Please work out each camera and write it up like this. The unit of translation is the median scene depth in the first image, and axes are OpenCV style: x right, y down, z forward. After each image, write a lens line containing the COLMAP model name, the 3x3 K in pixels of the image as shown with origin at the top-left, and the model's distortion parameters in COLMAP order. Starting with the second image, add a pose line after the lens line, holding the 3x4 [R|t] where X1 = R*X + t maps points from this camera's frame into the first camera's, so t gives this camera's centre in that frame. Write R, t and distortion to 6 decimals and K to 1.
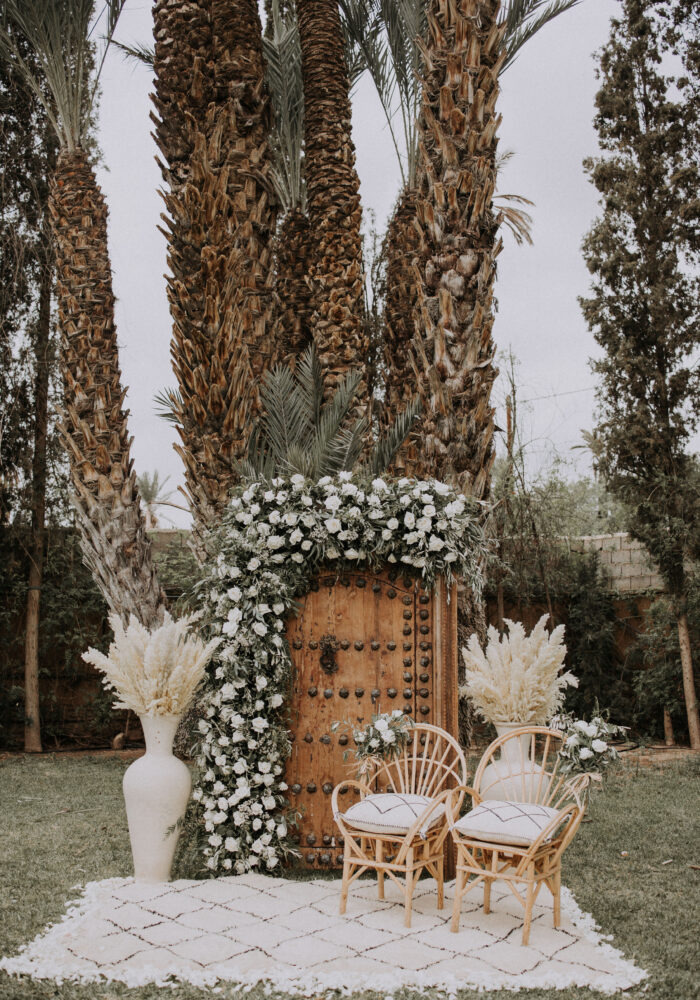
lens RADIAL K [[1014.7, 0, 328.2], [0, 1014.7, 512.2], [0, 0, 1]] dist [-0.086138, 0.012859]
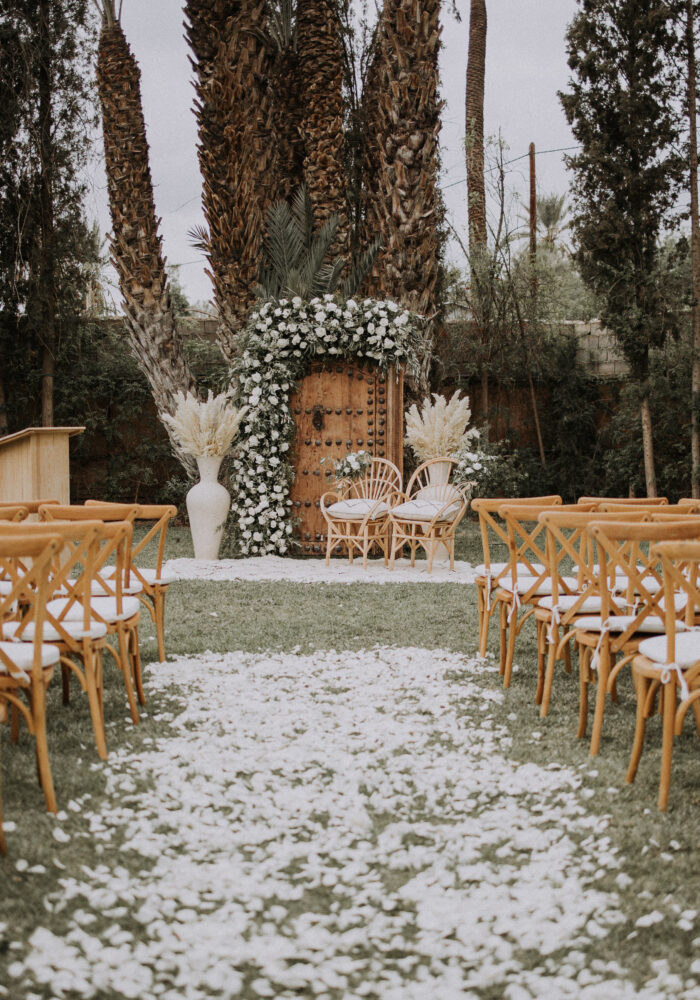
lens RADIAL K [[1365.0, 0, 331.4], [0, 1365.0, 501.0], [0, 0, 1]] dist [-0.072191, -0.013992]
pose [[0.999957, -0.006892, 0.006177, 0.006610], [0.005747, 0.985553, 0.169268, -0.081874], [-0.007254, -0.169225, 0.985551, -1.037204]]
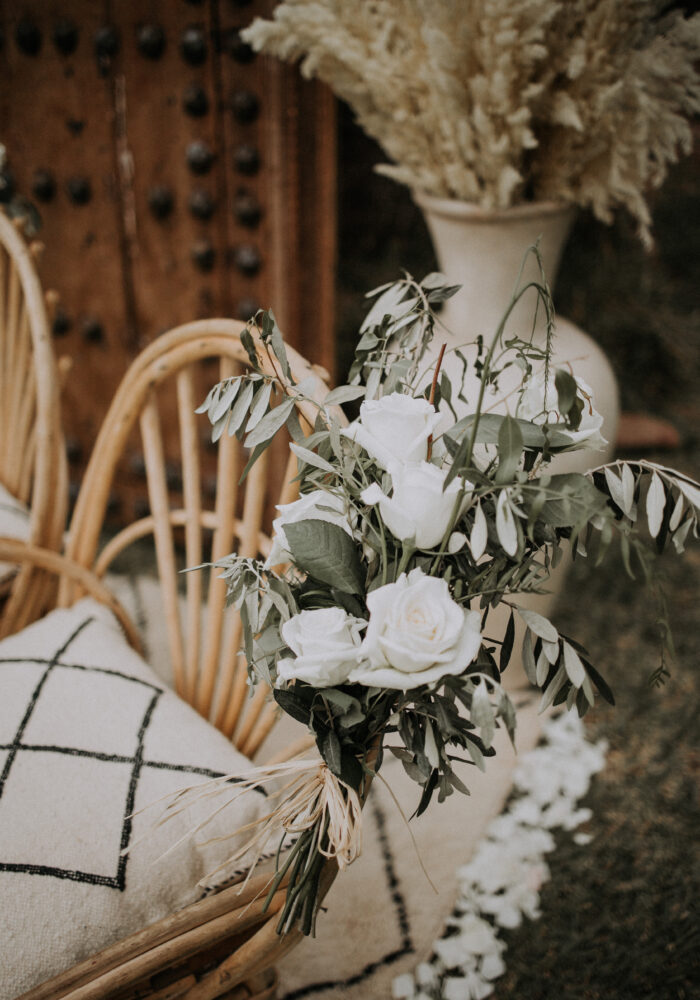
lens RADIAL K [[1047.4, 0, 349.8], [0, 1047.4, 470.1], [0, 0, 1]] dist [-0.000852, 0.006659]
pose [[0.911899, 0.183536, -0.367090, 0.251863], [0.073182, 0.807386, 0.585468, 0.104305], [0.403838, -0.560752, 0.722822, 0.728464]]
